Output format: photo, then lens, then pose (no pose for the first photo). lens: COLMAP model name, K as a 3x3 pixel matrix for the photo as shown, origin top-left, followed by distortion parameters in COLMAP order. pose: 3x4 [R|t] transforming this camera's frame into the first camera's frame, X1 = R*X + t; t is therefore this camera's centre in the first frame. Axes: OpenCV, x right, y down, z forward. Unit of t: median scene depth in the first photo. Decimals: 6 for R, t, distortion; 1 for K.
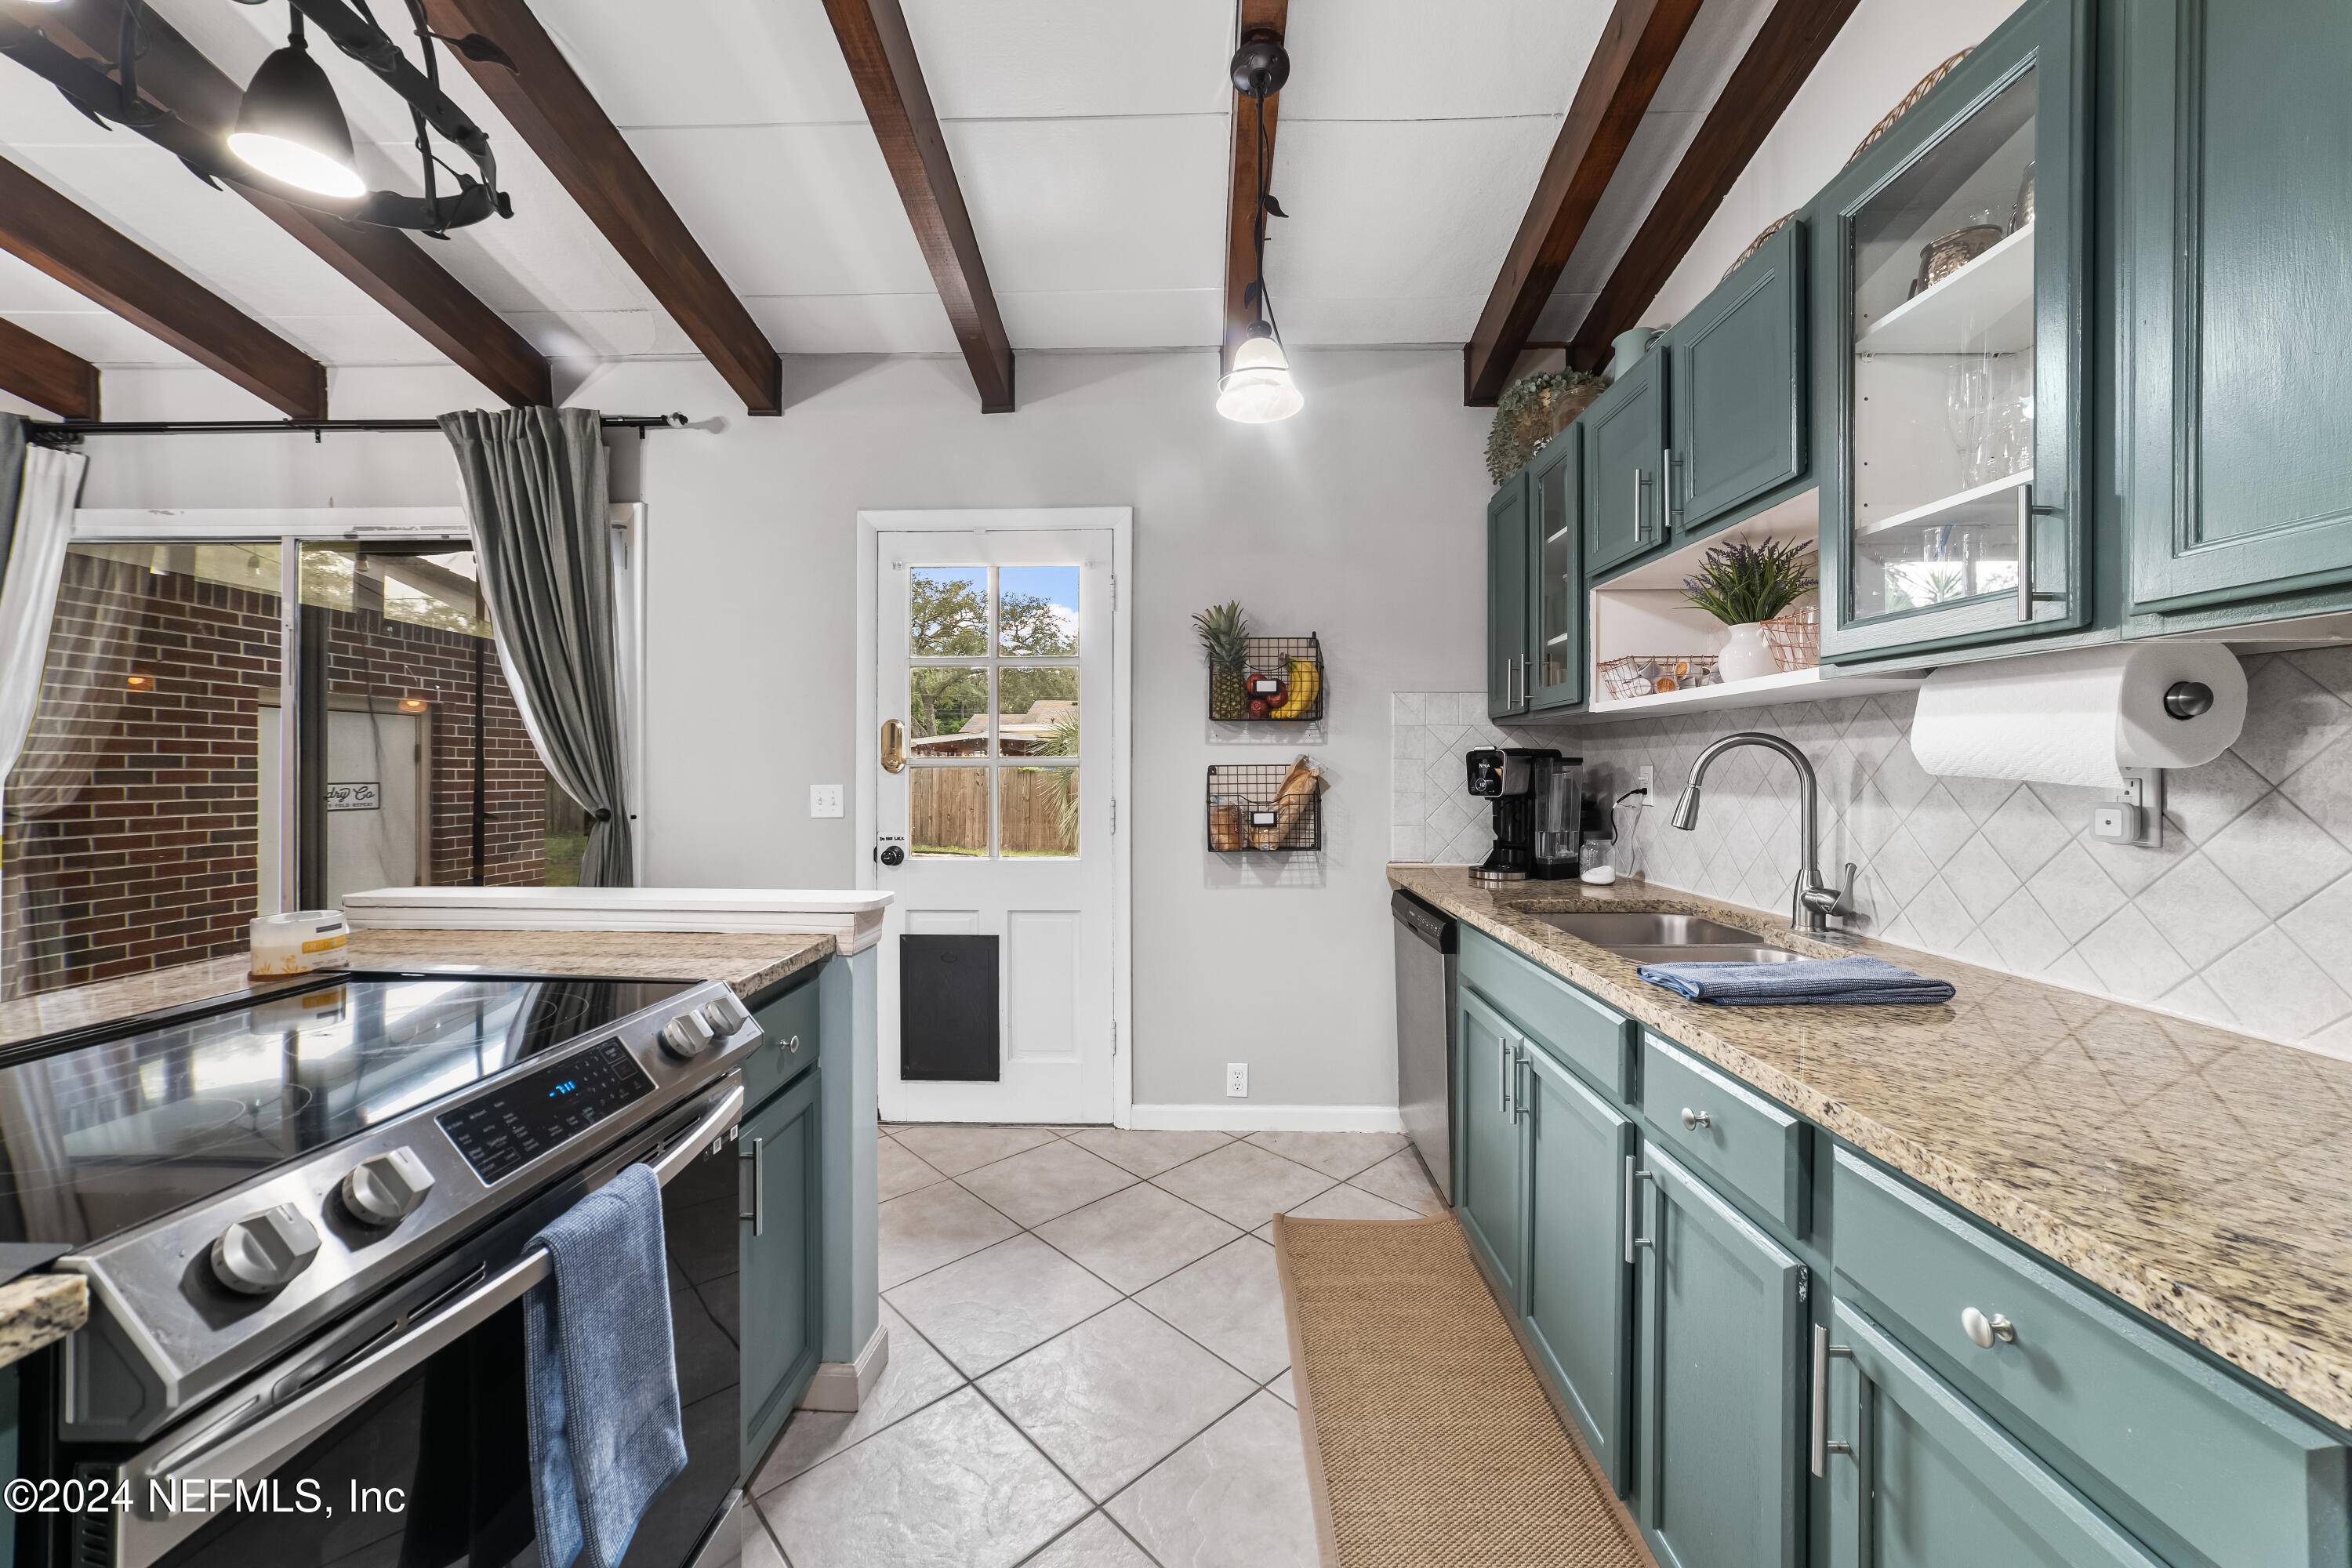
lens RADIAL K [[889.9, 0, 1182.4], [0, 889.9, 776.8], [0, 0, 1]] dist [-0.017755, 0.007634]
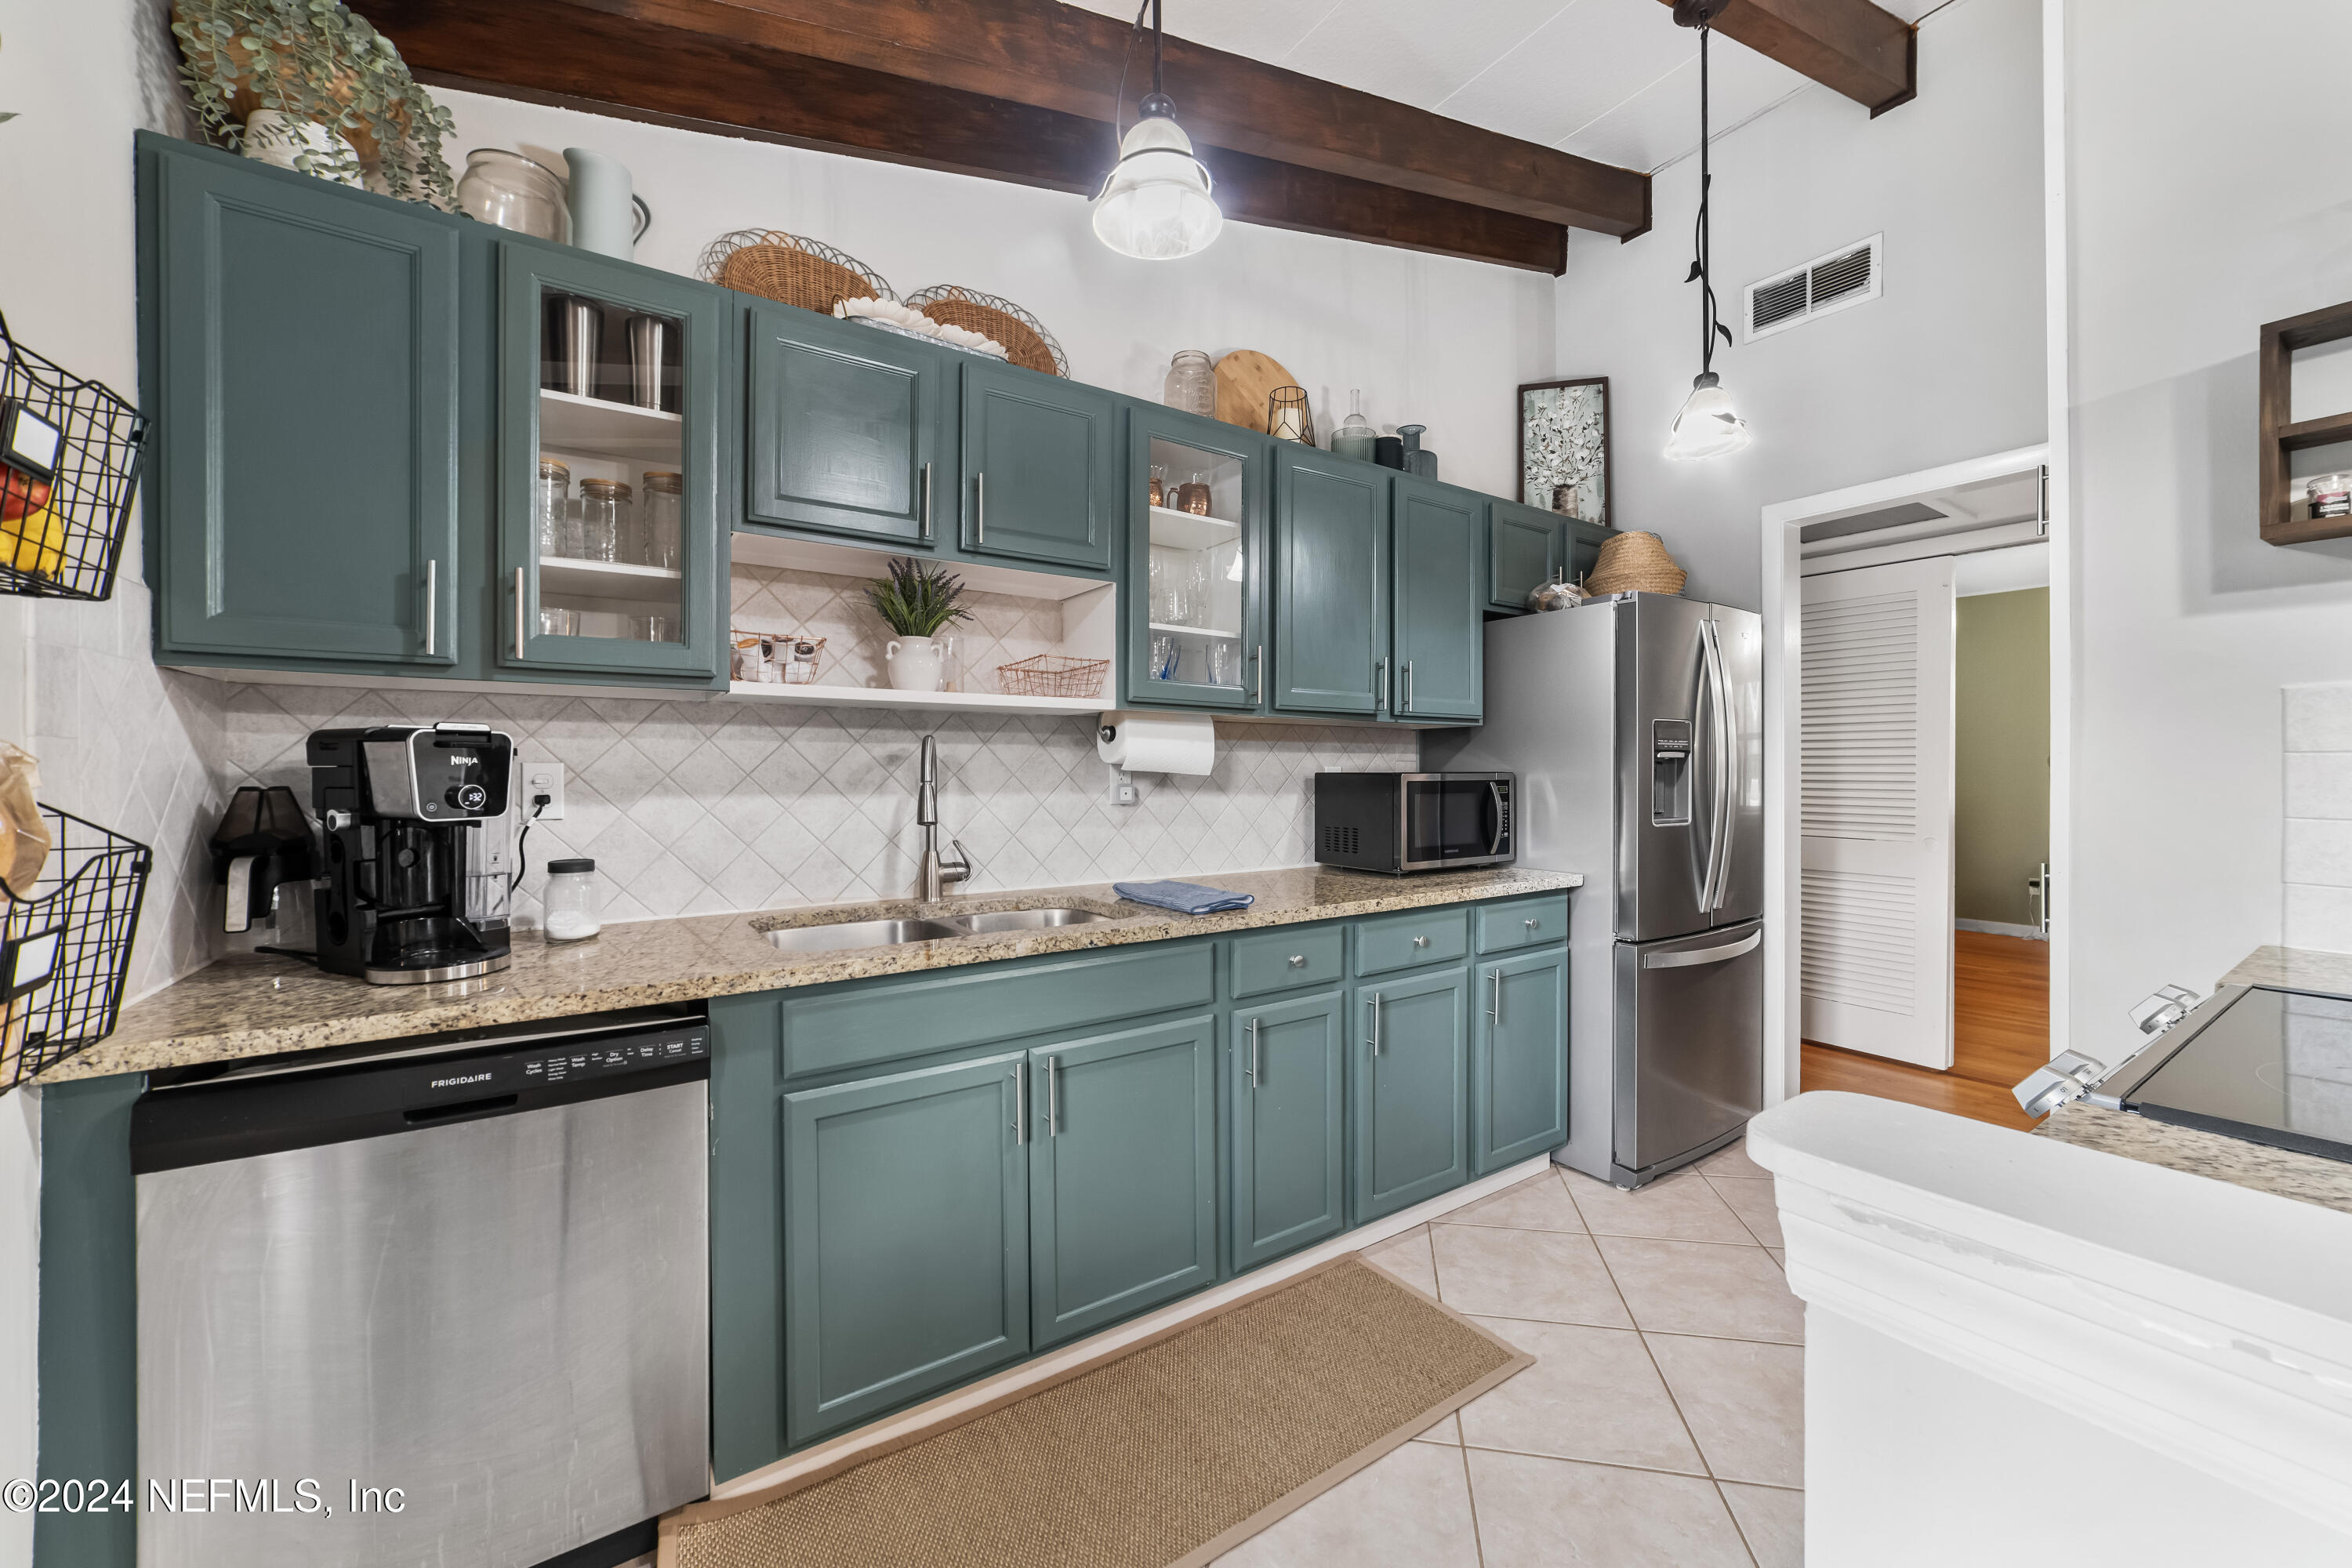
lens RADIAL K [[889.9, 0, 1182.1], [0, 889.9, 772.7], [0, 0, 1]] dist [-0.017755, 0.007634]
pose [[-0.575631, -0.006379, 0.817685, -0.531943], [0.003238, 0.999944, 0.010081, -0.013701], [-0.817703, 0.008451, -0.575578, 1.547381]]
